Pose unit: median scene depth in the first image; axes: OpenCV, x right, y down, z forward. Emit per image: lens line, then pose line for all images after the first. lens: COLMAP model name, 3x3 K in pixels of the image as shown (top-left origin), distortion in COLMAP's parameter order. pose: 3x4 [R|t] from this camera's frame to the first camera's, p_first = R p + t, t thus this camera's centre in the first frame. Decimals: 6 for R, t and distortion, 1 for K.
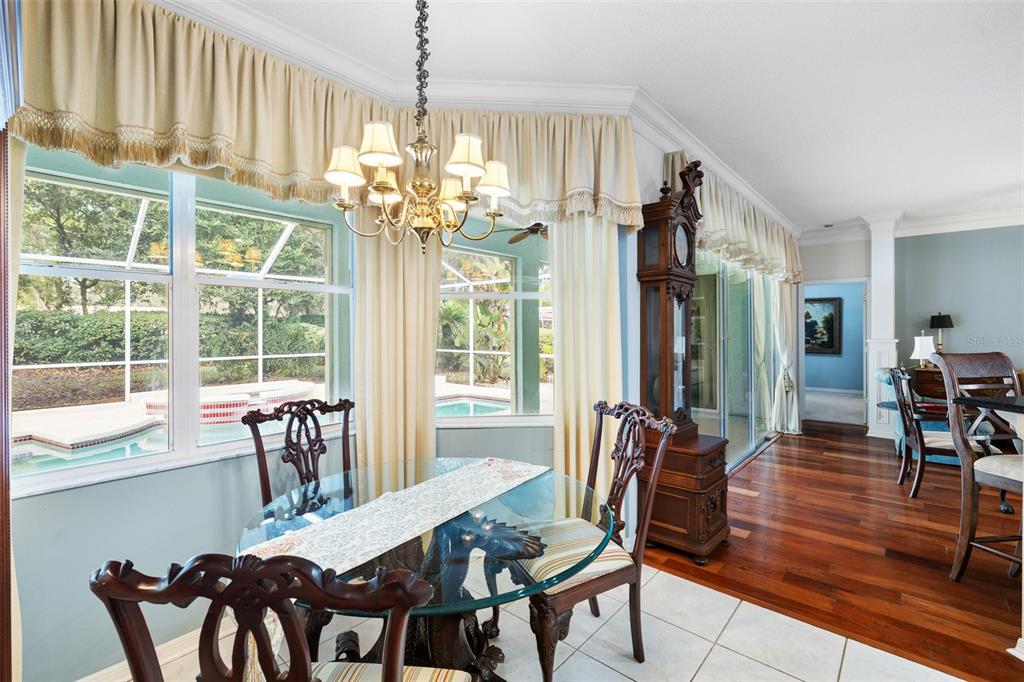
lens RADIAL K [[455.5, 0, 509.1], [0, 455.5, 335.6], [0, 0, 1]] dist [-0.007483, 0.000458]
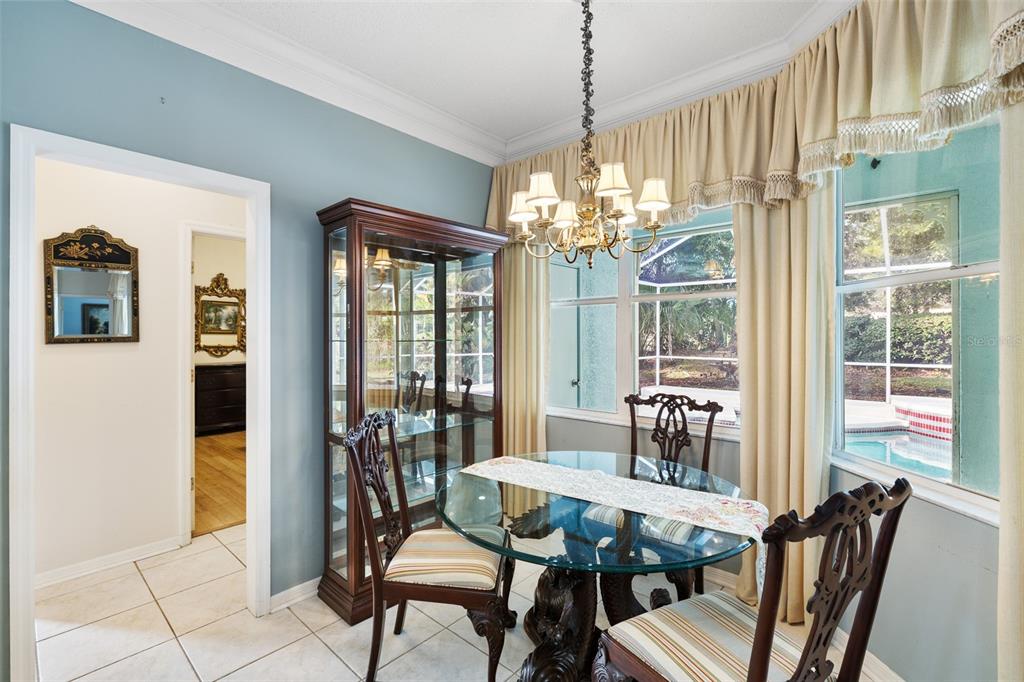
lens RADIAL K [[455.5, 0, 508.4], [0, 455.5, 334.0], [0, 0, 1]] dist [-0.007483, 0.000458]
pose [[-0.002644, -0.000063, -0.999997, 0.704979], [-0.008593, 0.999963, -0.000040, -0.007736], [0.999960, 0.008593, -0.002645, 0.582420]]
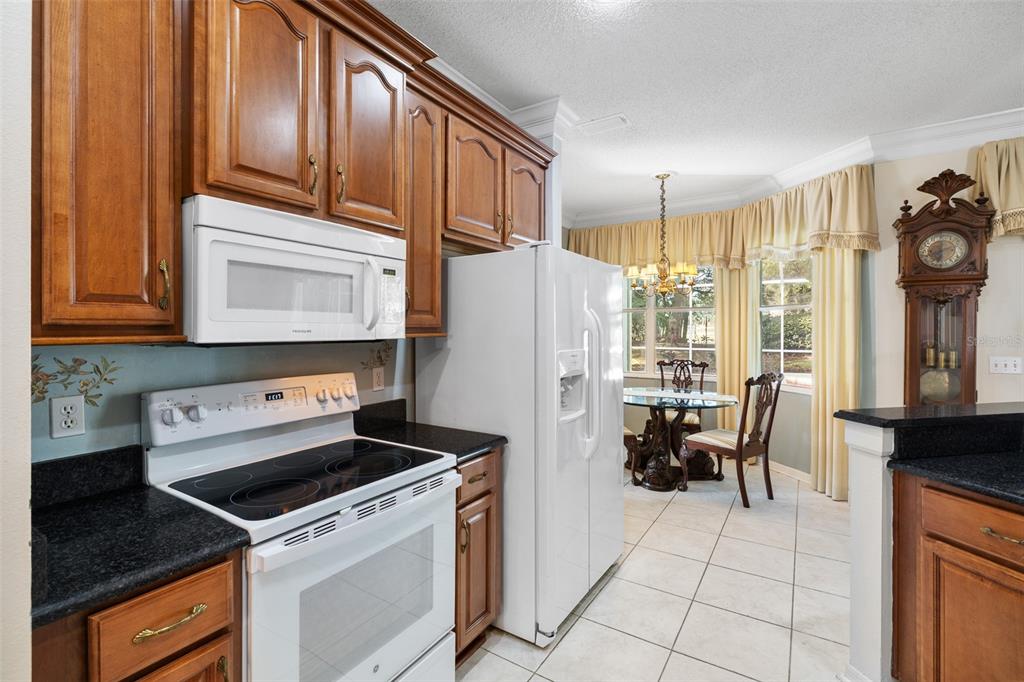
lens RADIAL K [[455.5, 0, 514.1], [0, 455.5, 330.0], [0, 0, 1]] dist [-0.007483, 0.000458]
pose [[0.158578, 0.003389, -0.987341, 1.677851], [-0.008101, 0.999965, 0.002131, -0.005777], [0.987313, 0.007660, 0.158599, -0.207289]]
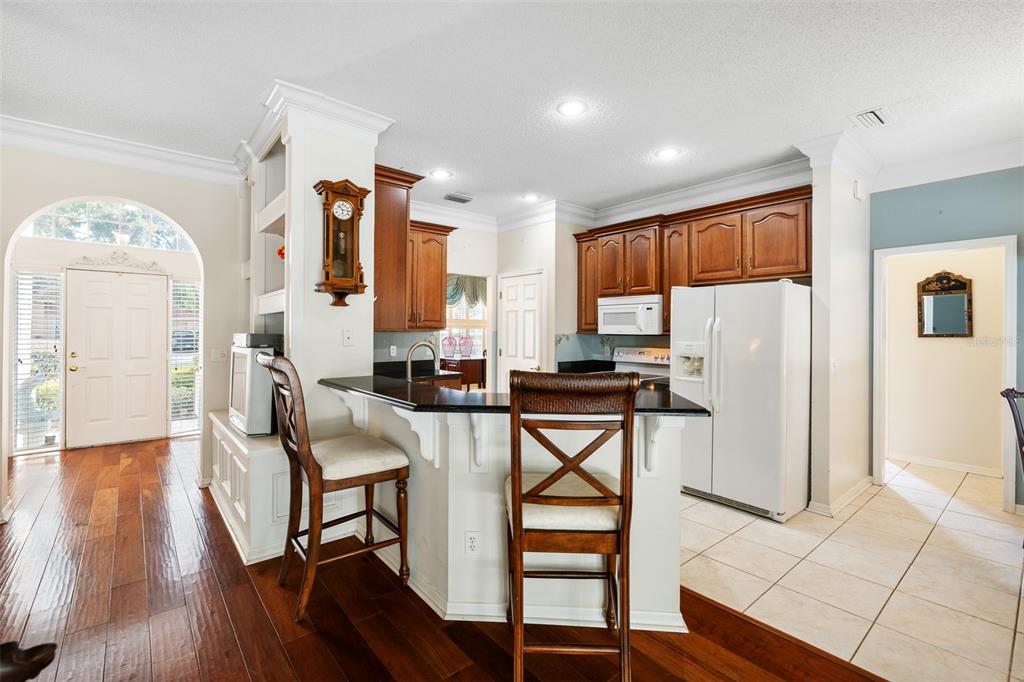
lens RADIAL K [[455.5, 0, 511.2], [0, 455.5, 331.3], [0, 0, 1]] dist [-0.007483, 0.000458]
pose [[-0.989491, -0.001665, 0.144584, 1.185007], [-0.000196, 0.999948, 0.010175, -0.022451], [-0.144593, 0.010039, -0.989440, 1.823148]]
